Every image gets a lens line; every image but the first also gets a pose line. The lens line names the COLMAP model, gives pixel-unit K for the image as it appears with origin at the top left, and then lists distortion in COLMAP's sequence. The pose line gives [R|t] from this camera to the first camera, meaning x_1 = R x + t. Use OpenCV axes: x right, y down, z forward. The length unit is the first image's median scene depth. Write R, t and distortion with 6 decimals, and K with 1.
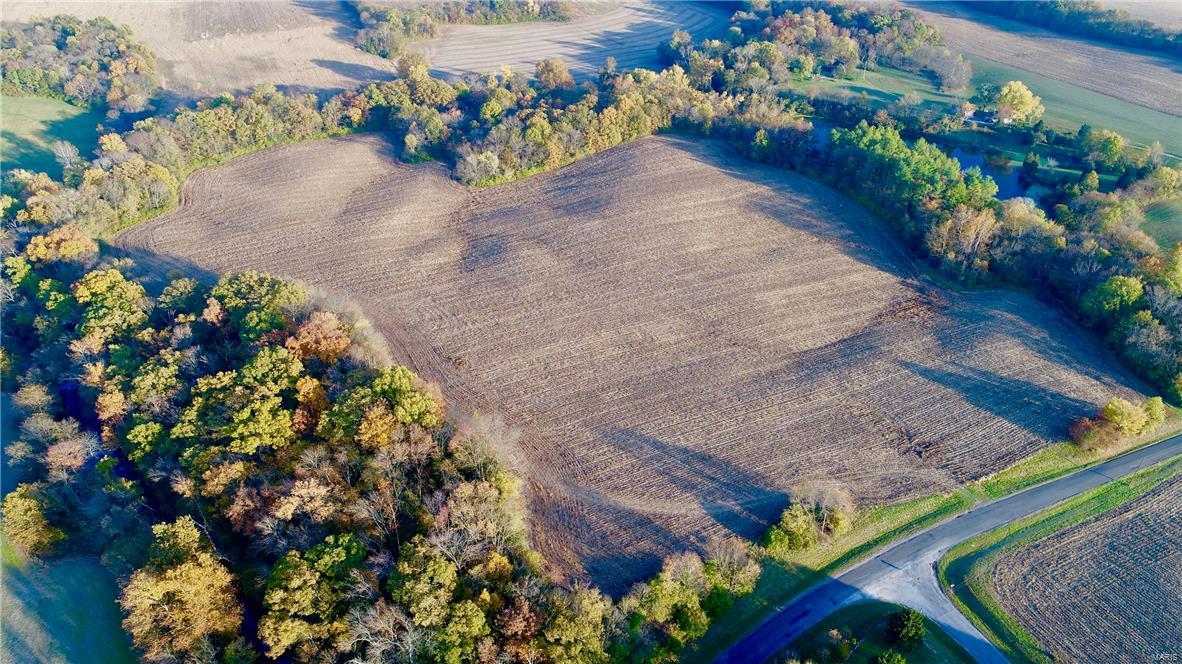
lens RADIAL K [[790.5, 0, 589.3], [0, 790.5, 333.7], [0, 0, 1]] dist [-0.004468, 0.003730]
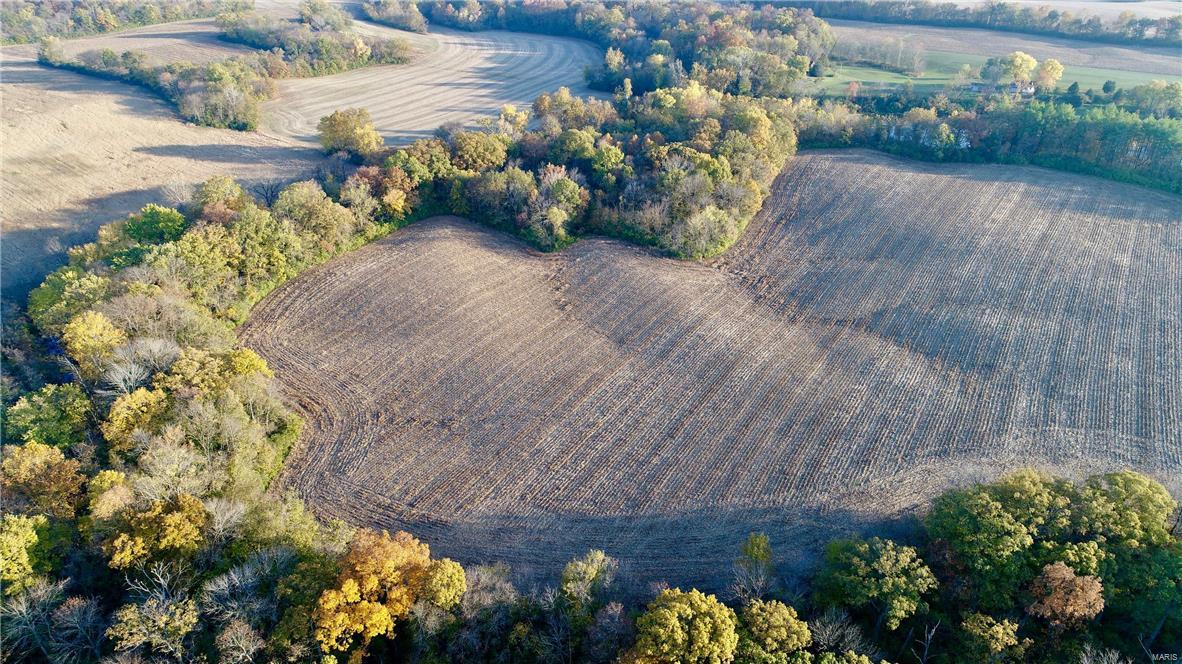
lens RADIAL K [[790.5, 0, 589.3], [0, 790.5, 333.7], [0, 0, 1]] dist [-0.004468, 0.003730]
pose [[0.861487, -0.253211, 0.440141, -0.540037], [0.280065, 0.959972, 0.004095, -0.153951], [-0.423560, 0.119740, 0.897919, 0.435042]]
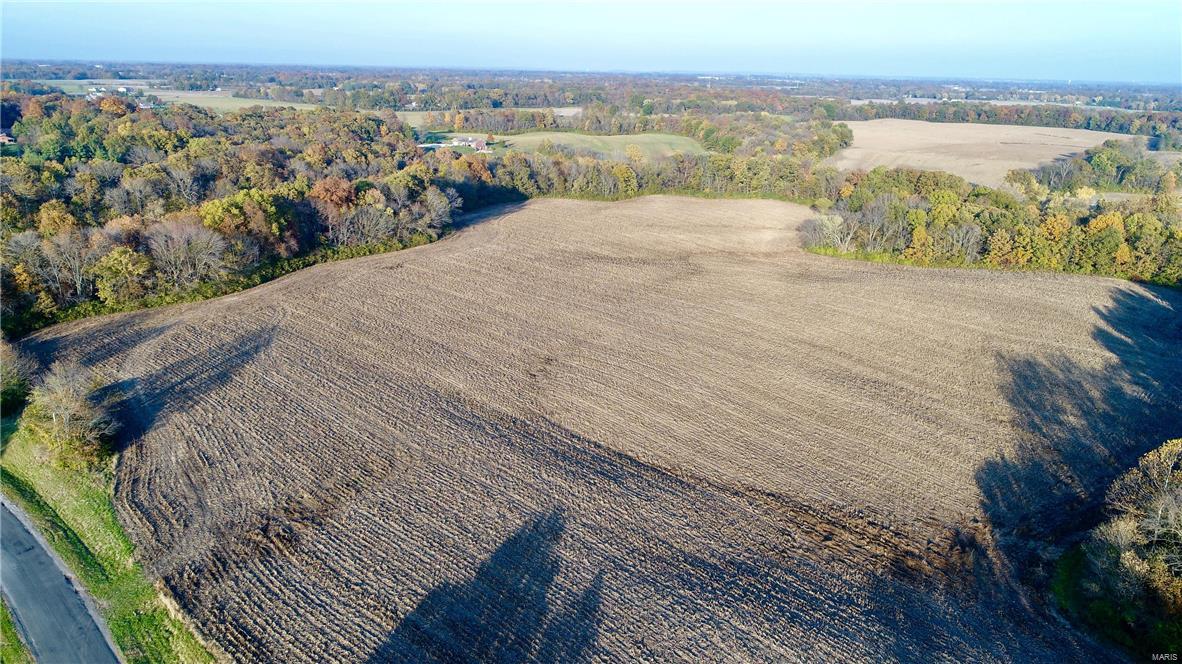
lens RADIAL K [[790.5, 0, 589.3], [0, 790.5, 333.7], [0, 0, 1]] dist [-0.004468, 0.003730]
pose [[0.369905, 0.303140, -0.878223, 0.512690], [-0.521246, 0.850199, 0.073920, -0.058884], [0.769073, 0.430427, 0.472504, 0.493411]]
